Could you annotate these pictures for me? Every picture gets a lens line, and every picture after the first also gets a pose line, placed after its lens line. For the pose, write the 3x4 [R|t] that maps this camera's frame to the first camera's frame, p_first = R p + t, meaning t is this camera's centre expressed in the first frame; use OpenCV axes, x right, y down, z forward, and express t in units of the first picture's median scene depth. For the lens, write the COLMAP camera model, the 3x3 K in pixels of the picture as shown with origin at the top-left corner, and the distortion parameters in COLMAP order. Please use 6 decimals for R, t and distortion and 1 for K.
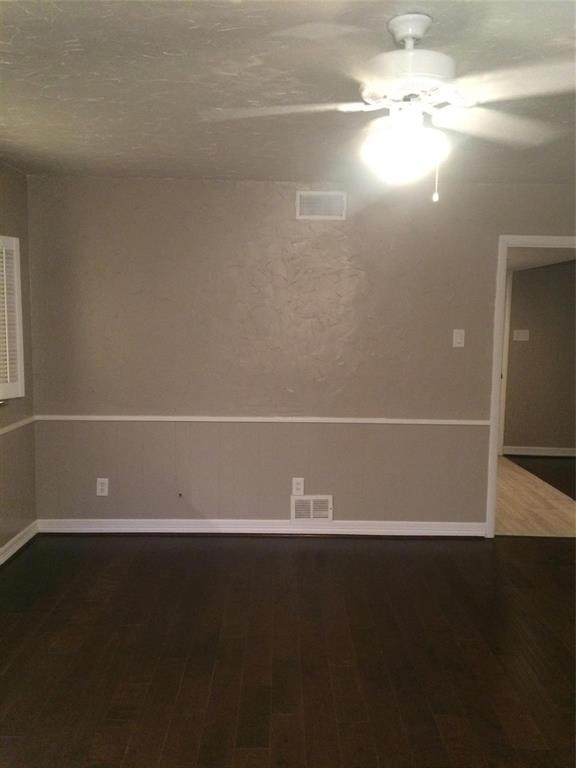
lens RADIAL K [[658.2, 0, 286.9], [0, 658.2, 384.9], [0, 0, 1]] dist [0.070532, 0.004308]
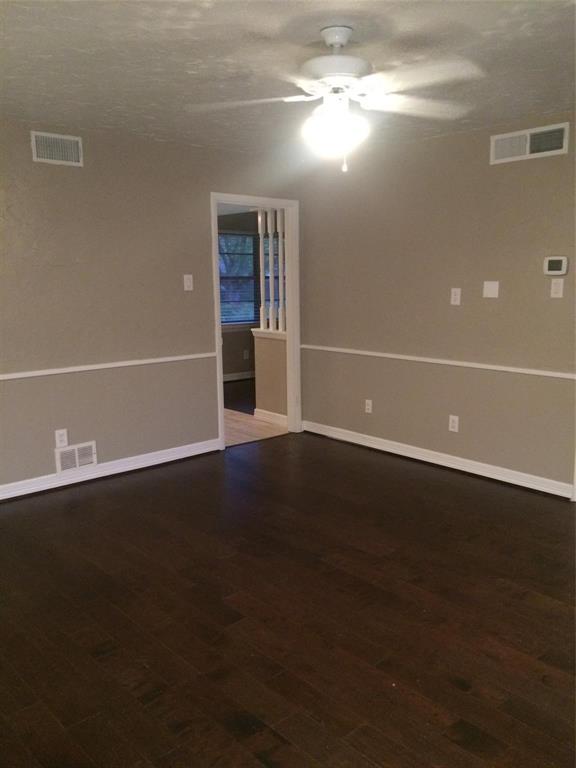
lens RADIAL K [[658.2, 0, 288.2], [0, 658.2, 382.6], [0, 0, 1]] dist [0.070532, 0.004308]
pose [[0.761692, -0.133467, 0.634045, -0.345297], [0.089101, 0.990834, 0.101532, -0.000090], [-0.641784, -0.020842, 0.766602, 0.016621]]
